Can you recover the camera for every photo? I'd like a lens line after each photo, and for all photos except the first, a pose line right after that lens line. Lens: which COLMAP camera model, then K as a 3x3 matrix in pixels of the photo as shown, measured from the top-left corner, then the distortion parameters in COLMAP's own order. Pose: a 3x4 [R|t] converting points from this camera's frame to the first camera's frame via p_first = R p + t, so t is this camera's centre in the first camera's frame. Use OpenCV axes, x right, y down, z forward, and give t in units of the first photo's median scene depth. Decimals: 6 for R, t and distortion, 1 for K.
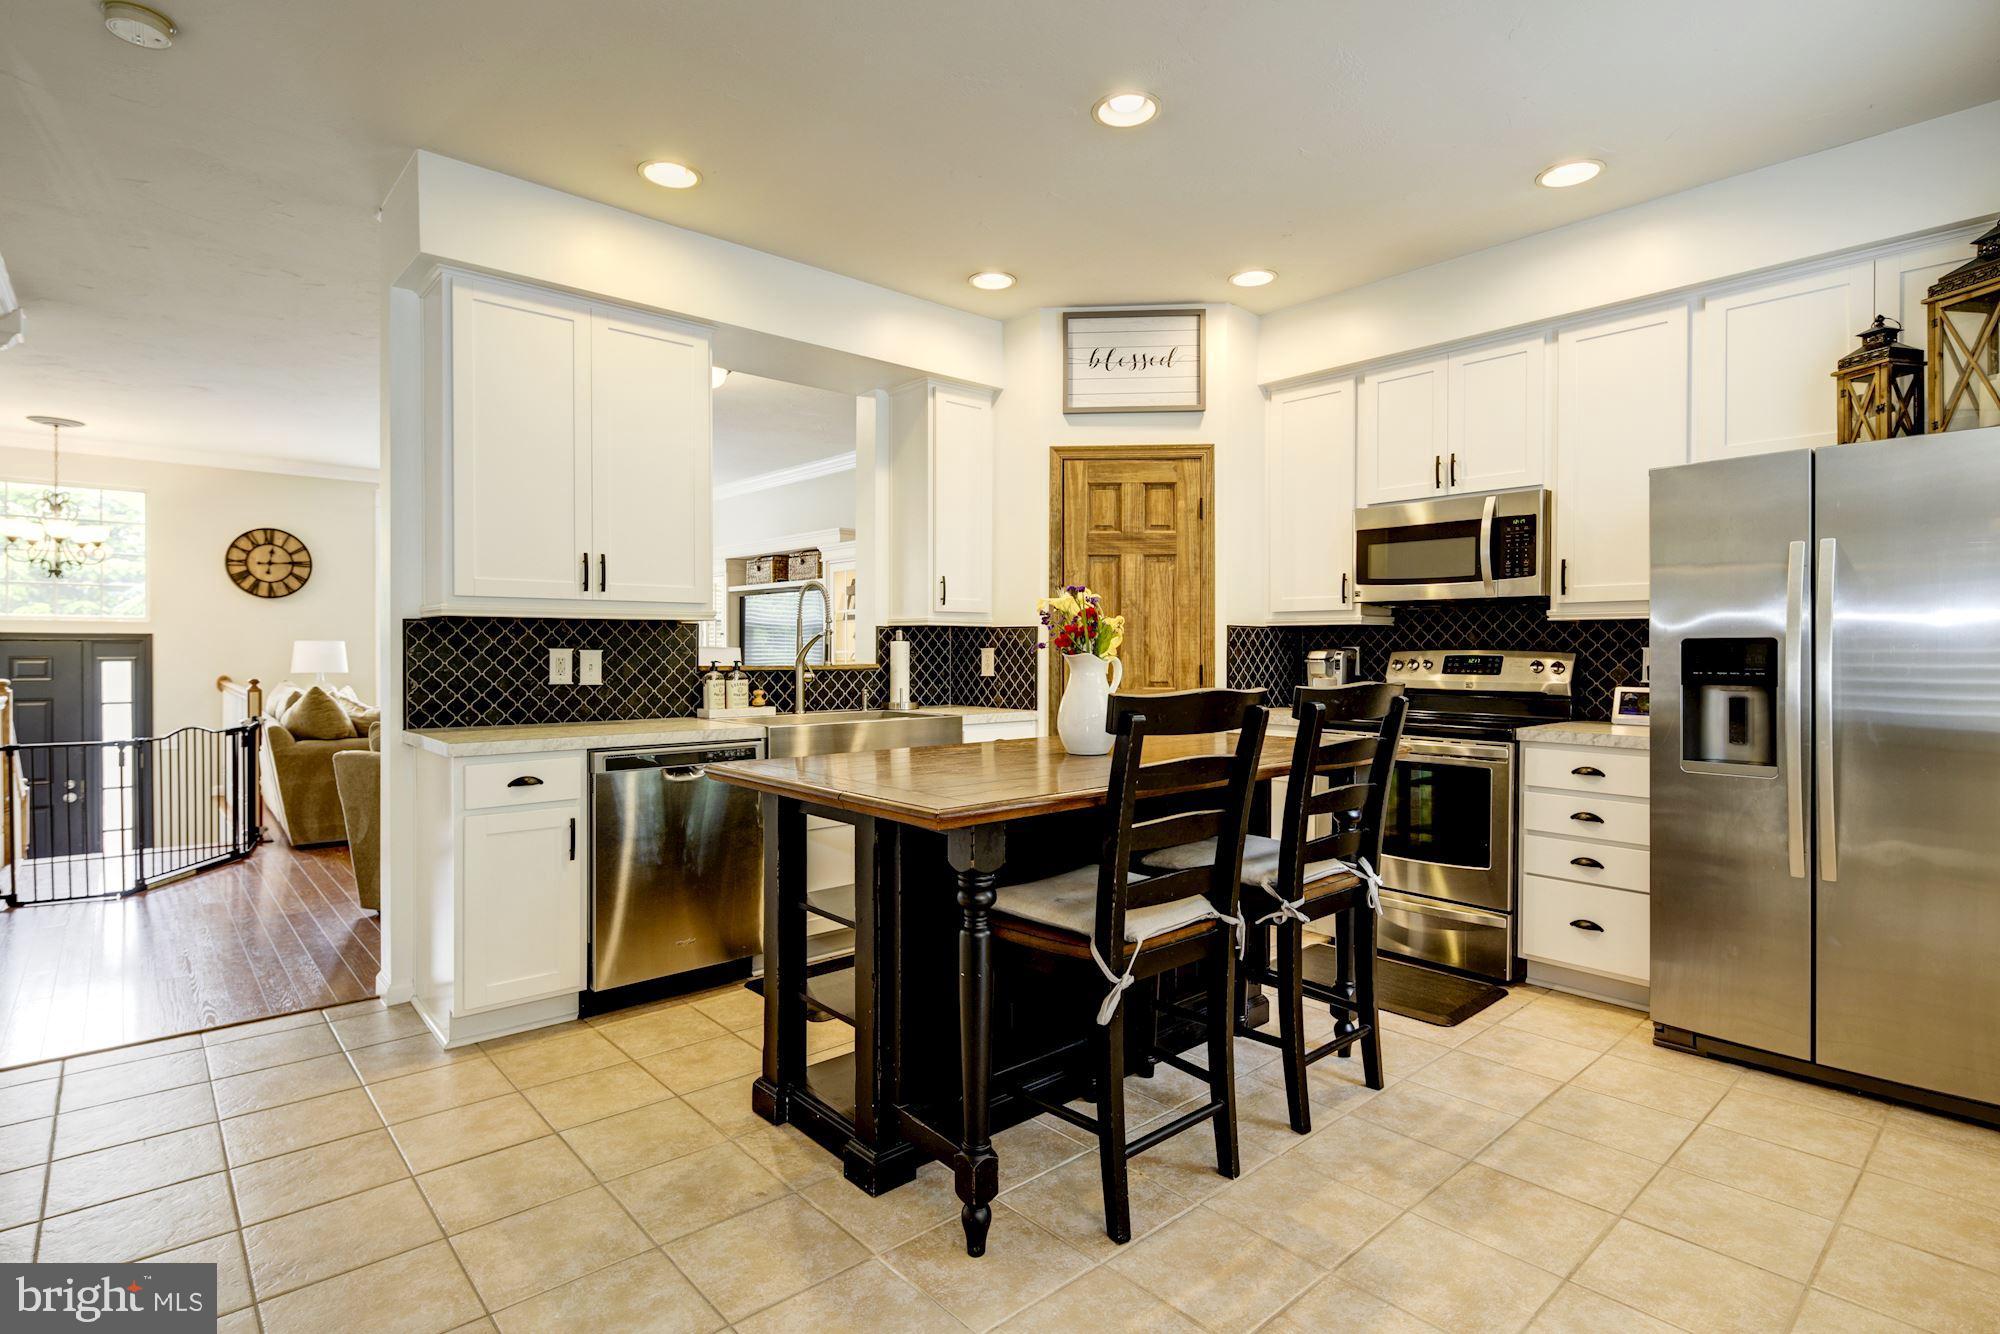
lens RADIAL K [[982.0, 0, 989.2], [0, 982.0, 660.8], [0, 0, 1]] dist [0.006436, -0.002913]
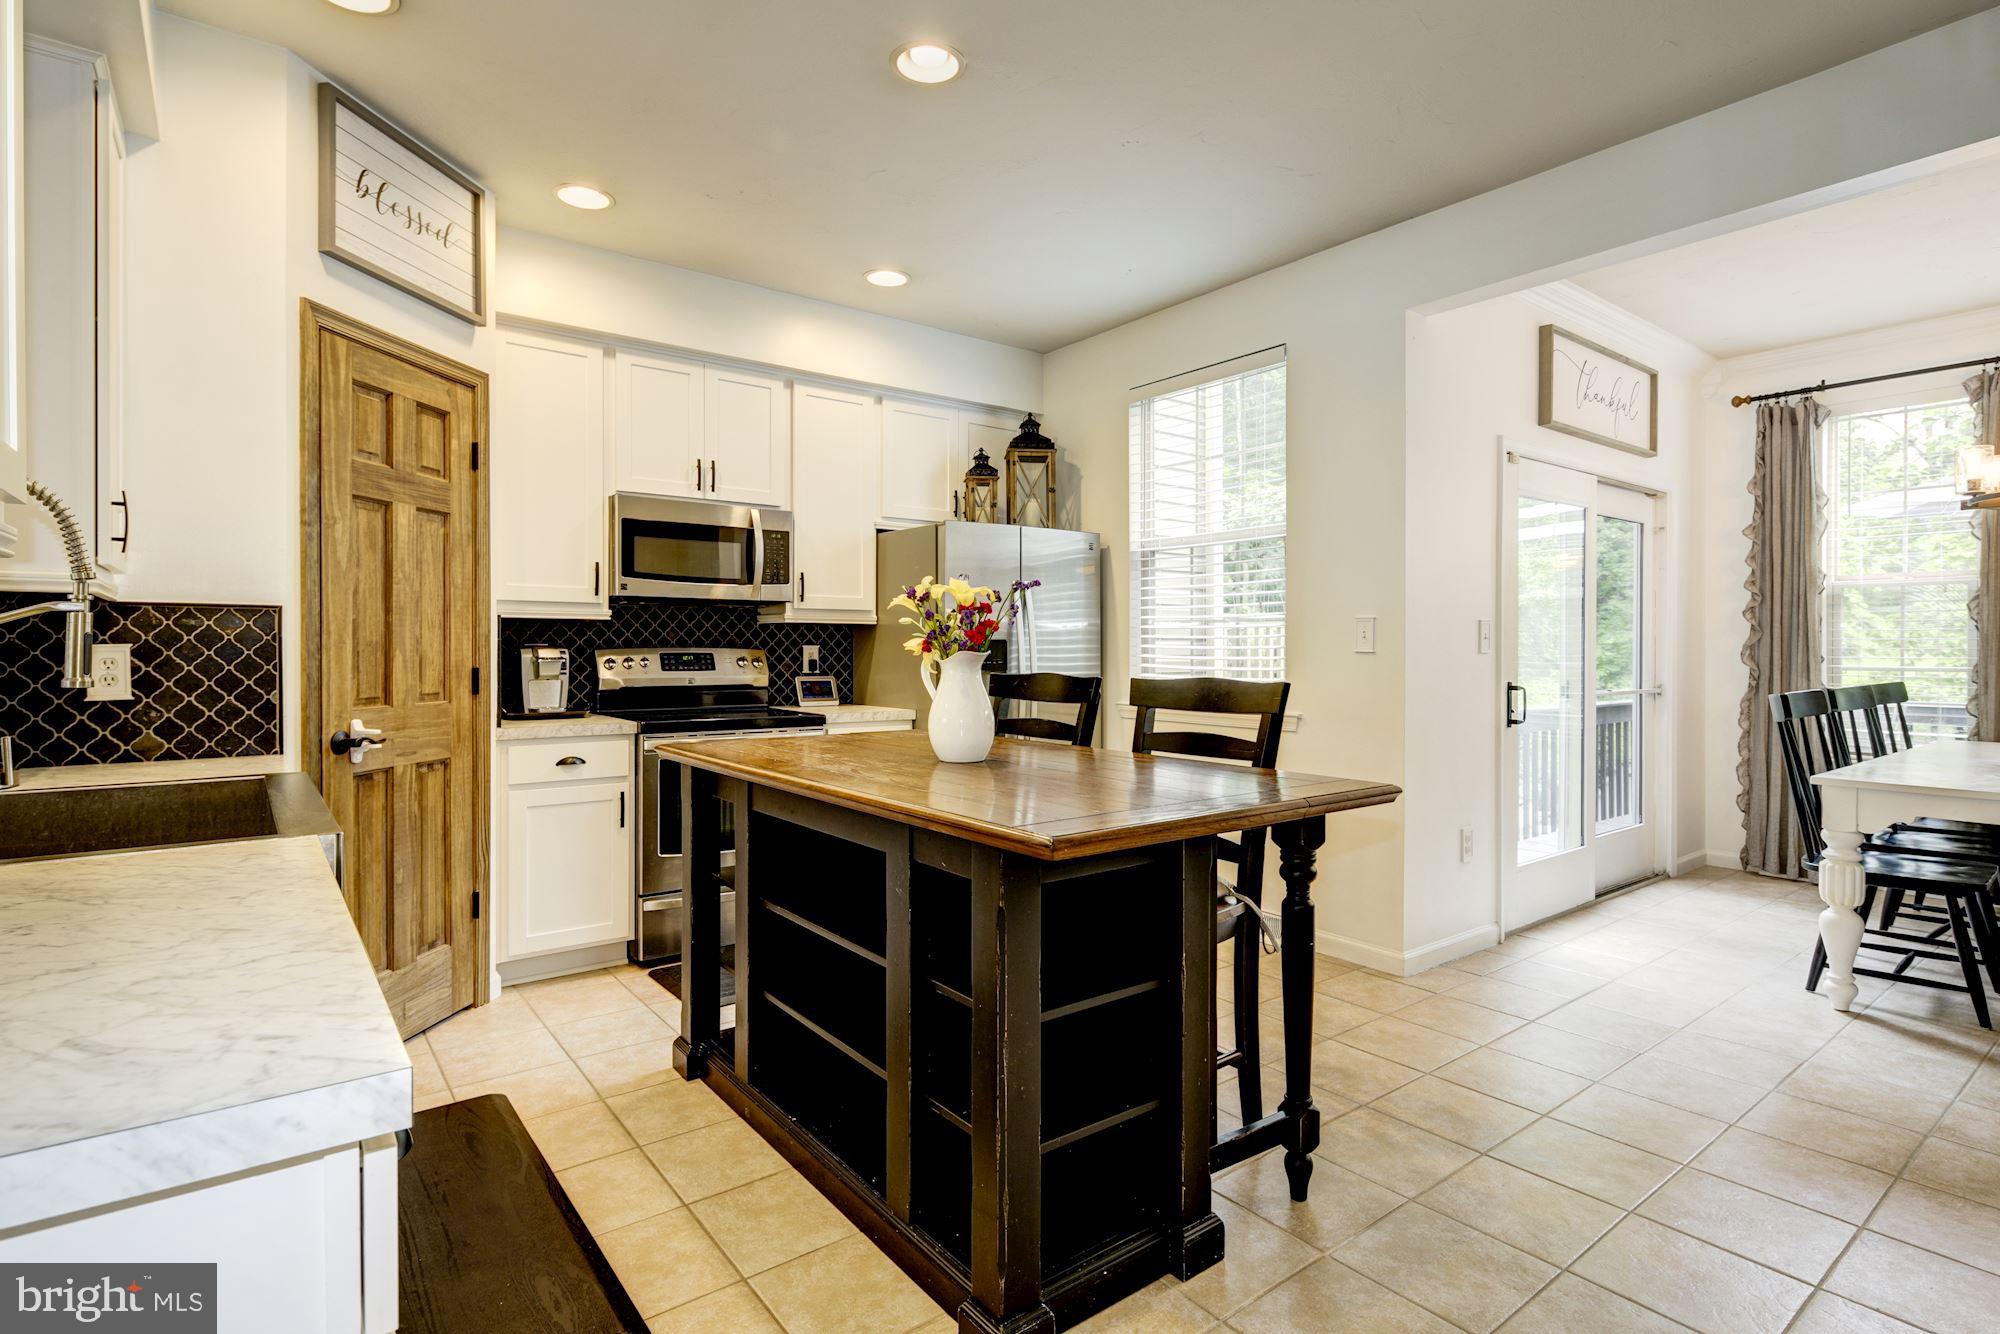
lens RADIAL K [[982.0, 0, 1004.8], [0, 982.0, 654.3], [0, 0, 1]] dist [0.006436, -0.002913]
pose [[0.066760, -0.006966, 0.997745, -0.497401], [0.010671, 0.999923, 0.006267, -0.006324], [-0.997712, 0.010229, 0.066830, 0.554270]]
